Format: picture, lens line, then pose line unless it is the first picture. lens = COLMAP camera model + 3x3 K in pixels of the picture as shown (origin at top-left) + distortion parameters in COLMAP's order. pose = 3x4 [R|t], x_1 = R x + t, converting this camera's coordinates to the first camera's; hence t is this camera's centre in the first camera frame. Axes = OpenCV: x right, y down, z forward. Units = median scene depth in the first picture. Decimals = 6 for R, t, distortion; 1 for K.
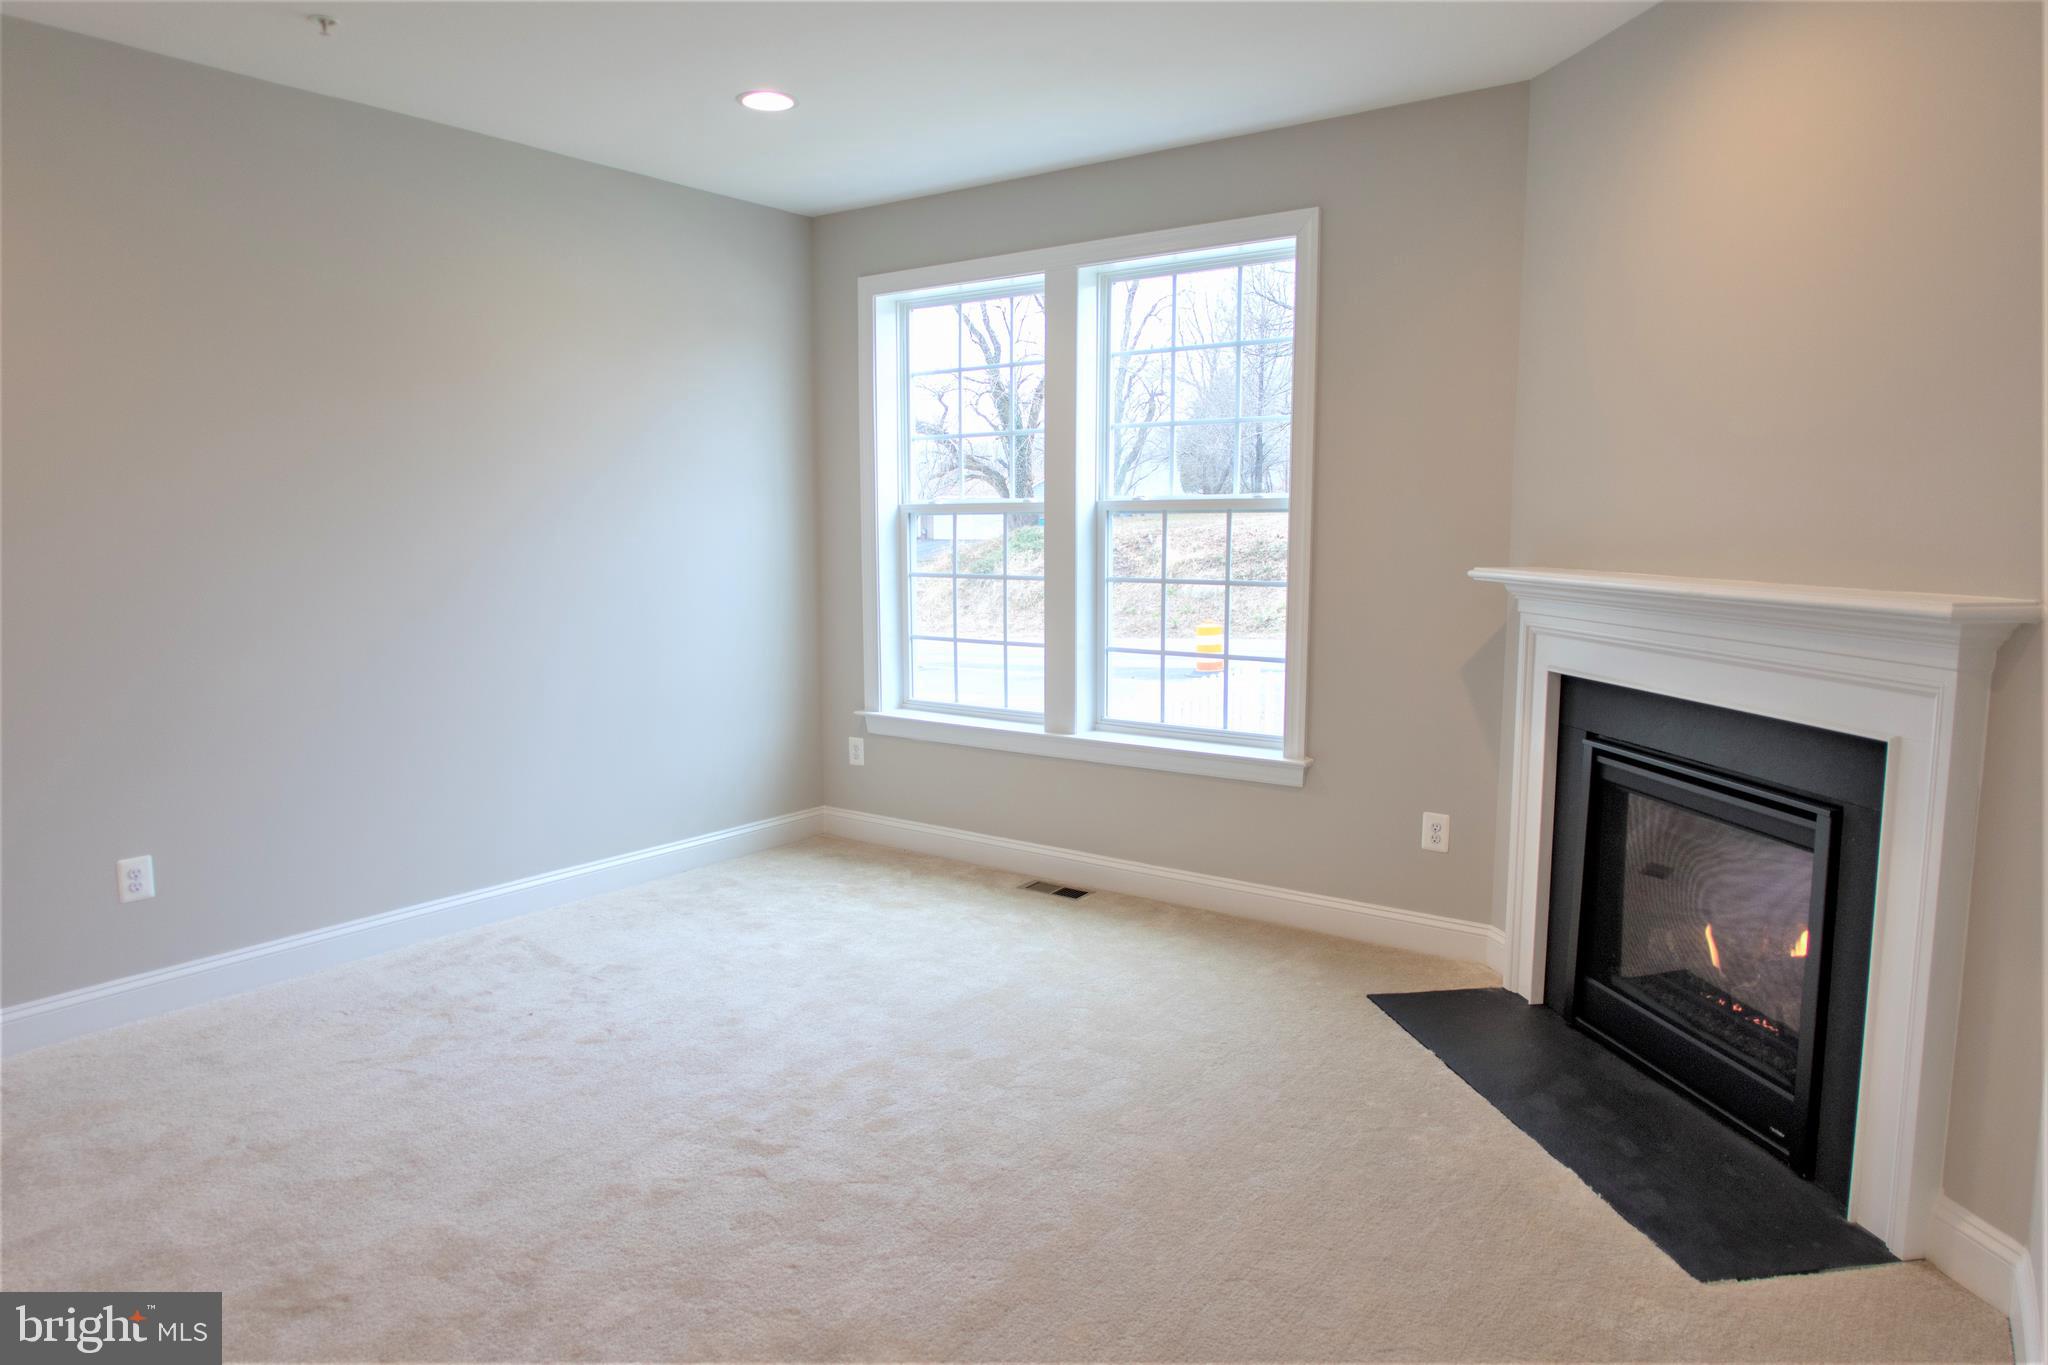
lens RADIAL K [[1303.8, 0, 1042.0], [0, 1303.8, 686.4], [0, 0, 1]] dist [0.002138, -0.002993]
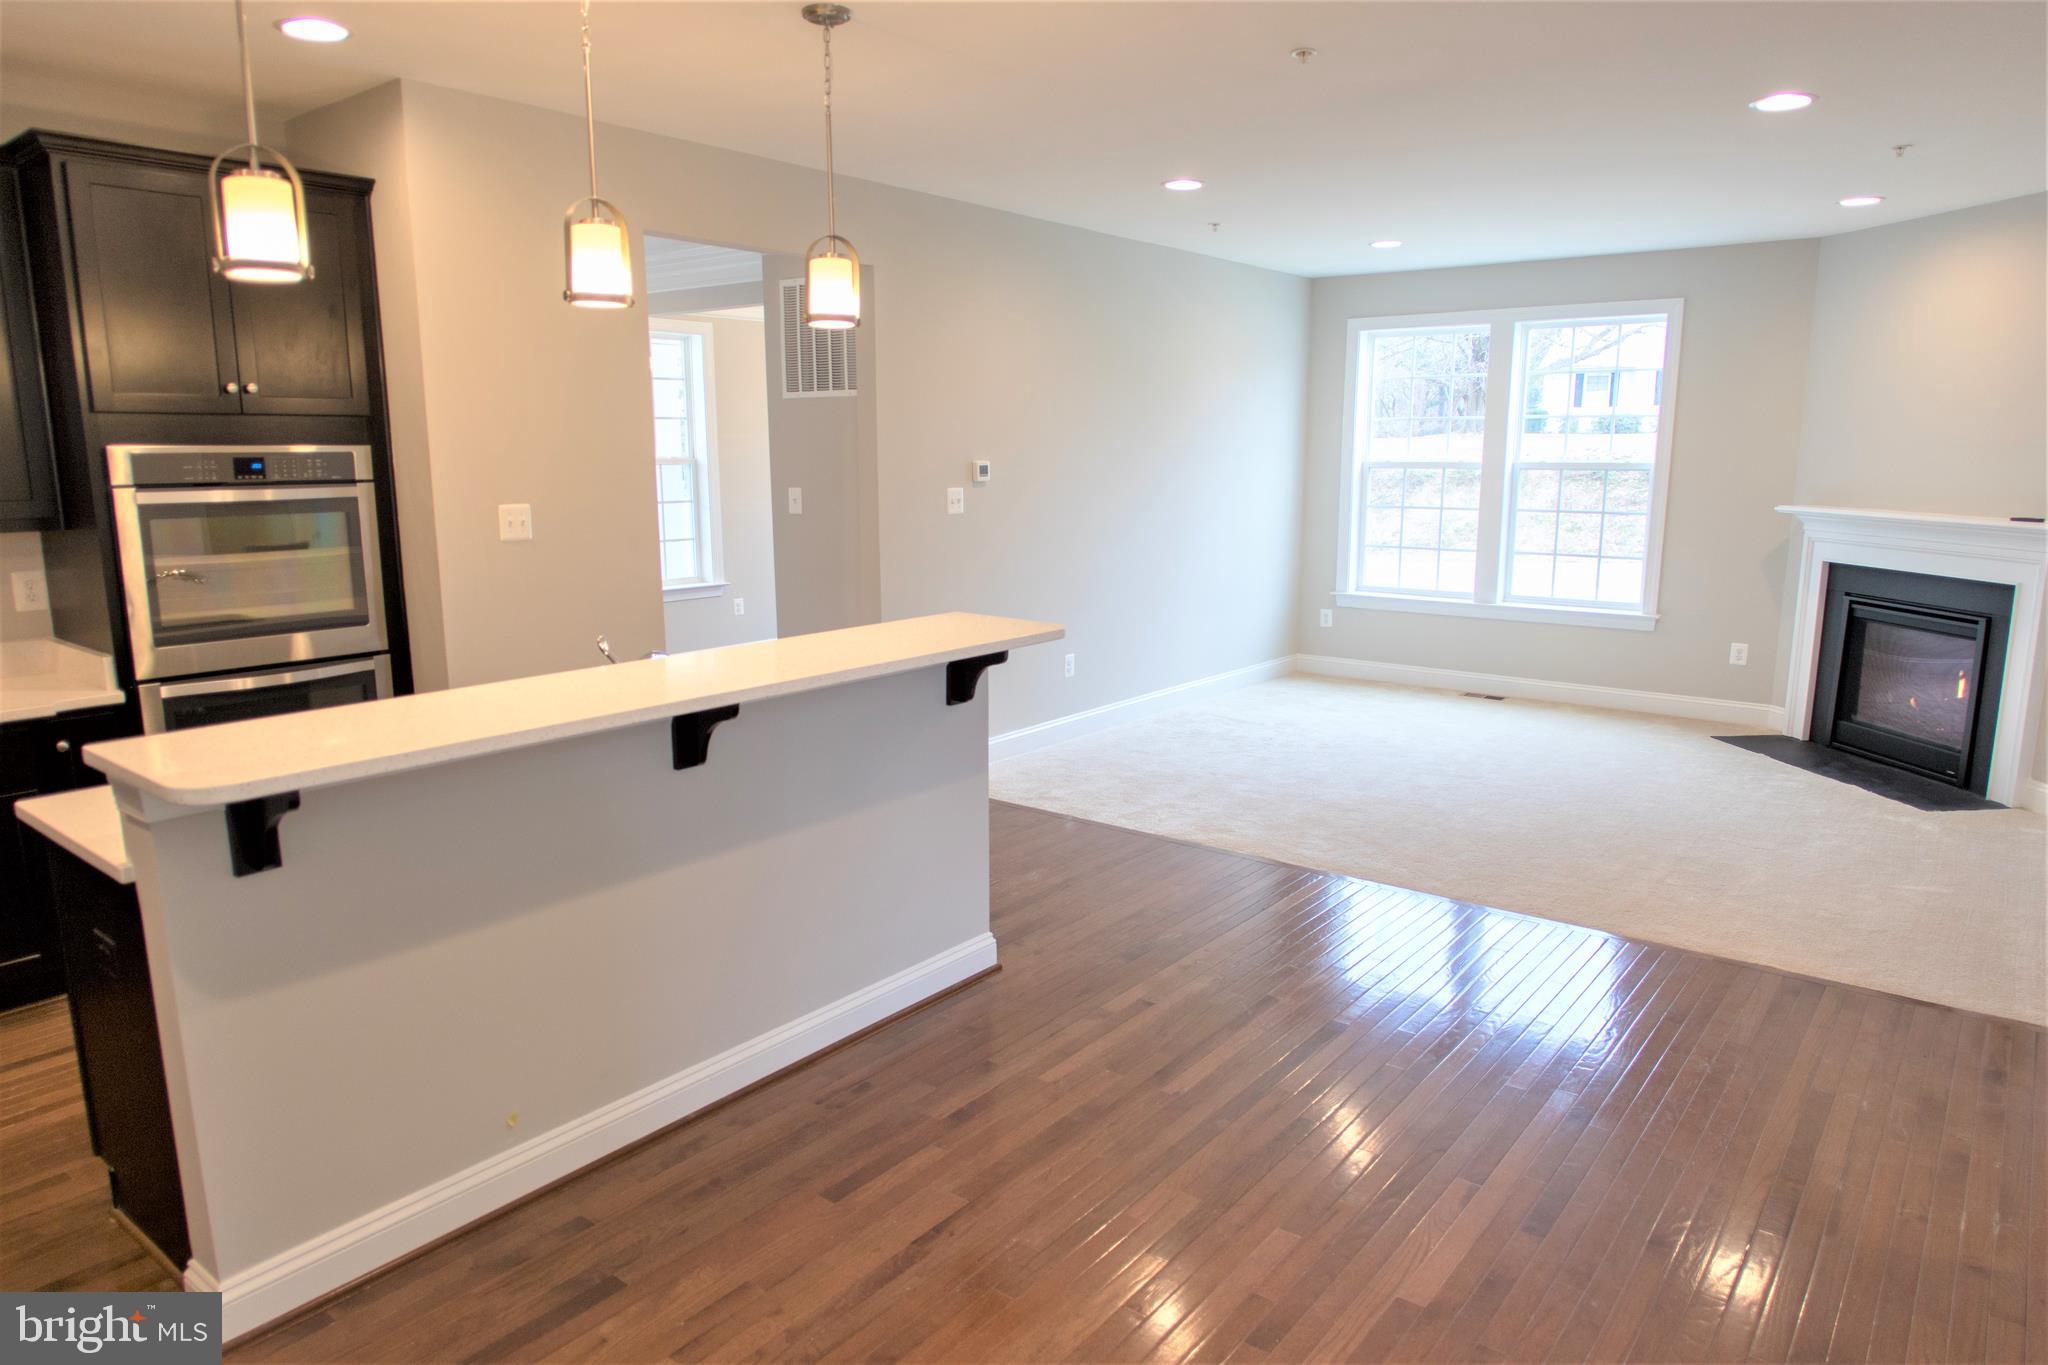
lens RADIAL K [[1303.8, 0, 1042.0], [0, 1303.8, 686.4], [0, 0, 1]] dist [0.002138, -0.002993]
pose [[0.999467, 0.007491, -0.031776, -0.627803], [-0.005638, 0.998299, 0.058035, 0.061206], [0.032157, -0.057825, 0.997809, -0.859056]]
